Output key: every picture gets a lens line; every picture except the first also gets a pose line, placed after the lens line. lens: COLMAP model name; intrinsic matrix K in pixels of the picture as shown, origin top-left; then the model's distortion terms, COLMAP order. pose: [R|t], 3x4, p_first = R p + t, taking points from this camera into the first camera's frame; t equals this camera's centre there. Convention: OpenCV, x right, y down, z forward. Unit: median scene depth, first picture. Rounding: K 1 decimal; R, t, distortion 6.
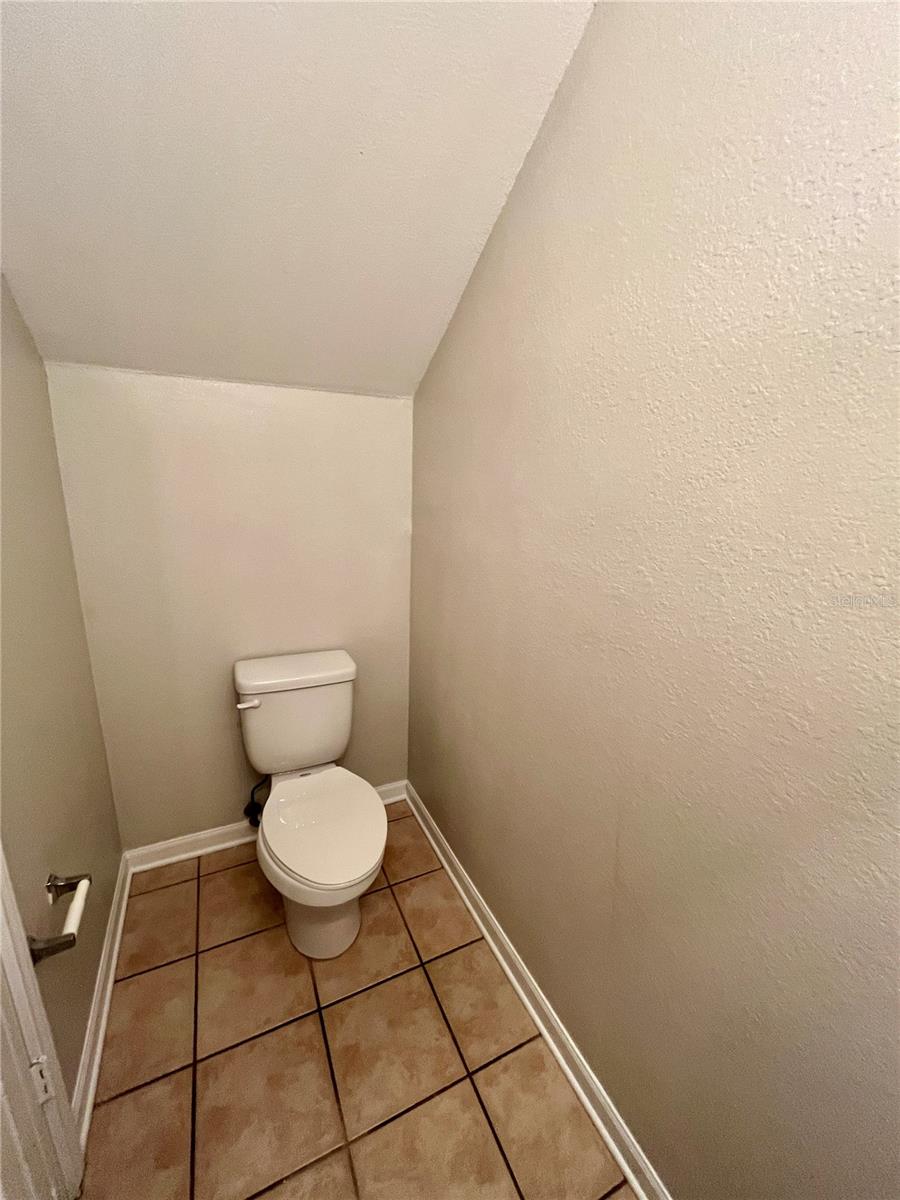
lens RADIAL K [[485.5, 0, 456.2], [0, 485.5, 600.3], [0, 0, 1]] dist [-0.001852, -0.000086]
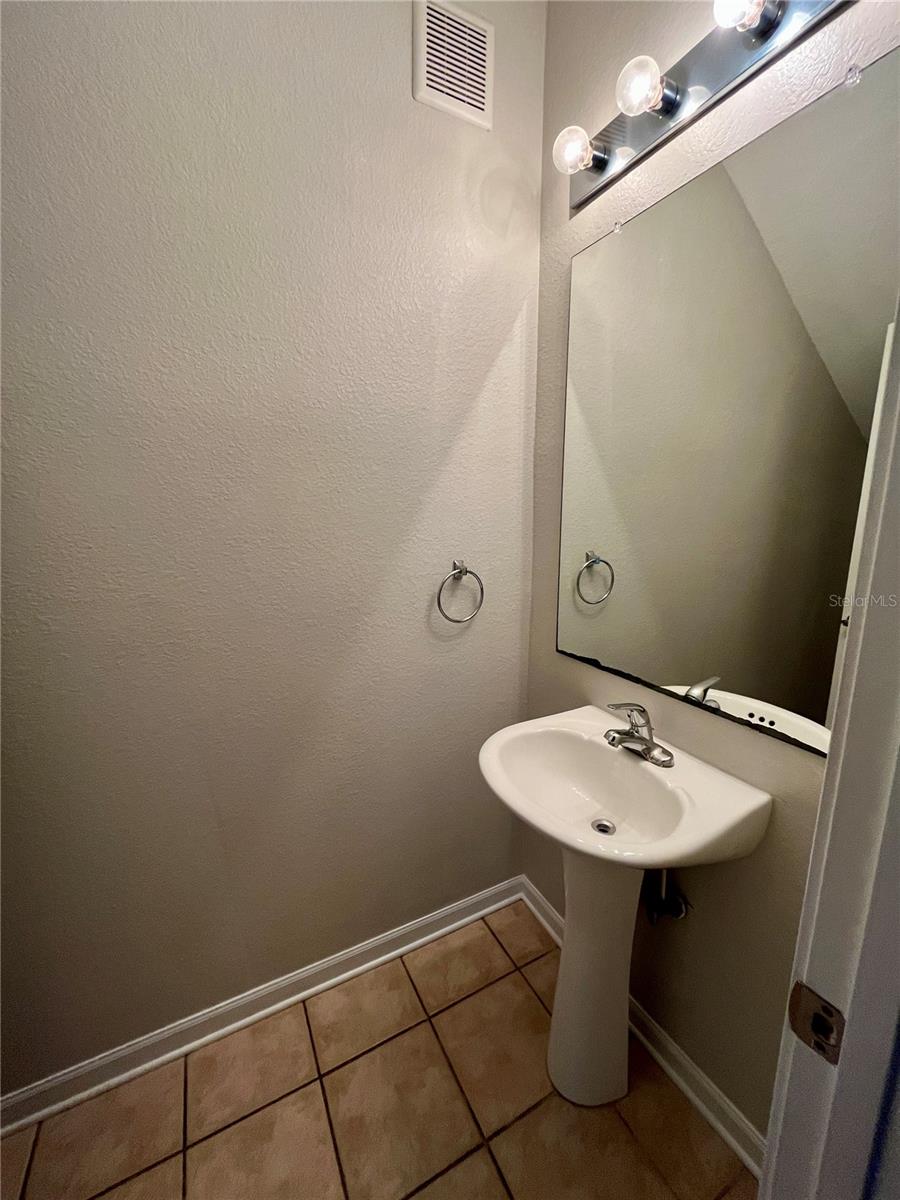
lens RADIAL K [[485.5, 0, 456.2], [0, 485.5, 600.3], [0, 0, 1]] dist [-0.001852, -0.000086]
pose [[-0.031210, -0.236006, 0.971250, -0.793471], [0.266681, 0.934532, 0.235653, -0.088123], [-0.963279, 0.266368, 0.033771, 0.246799]]
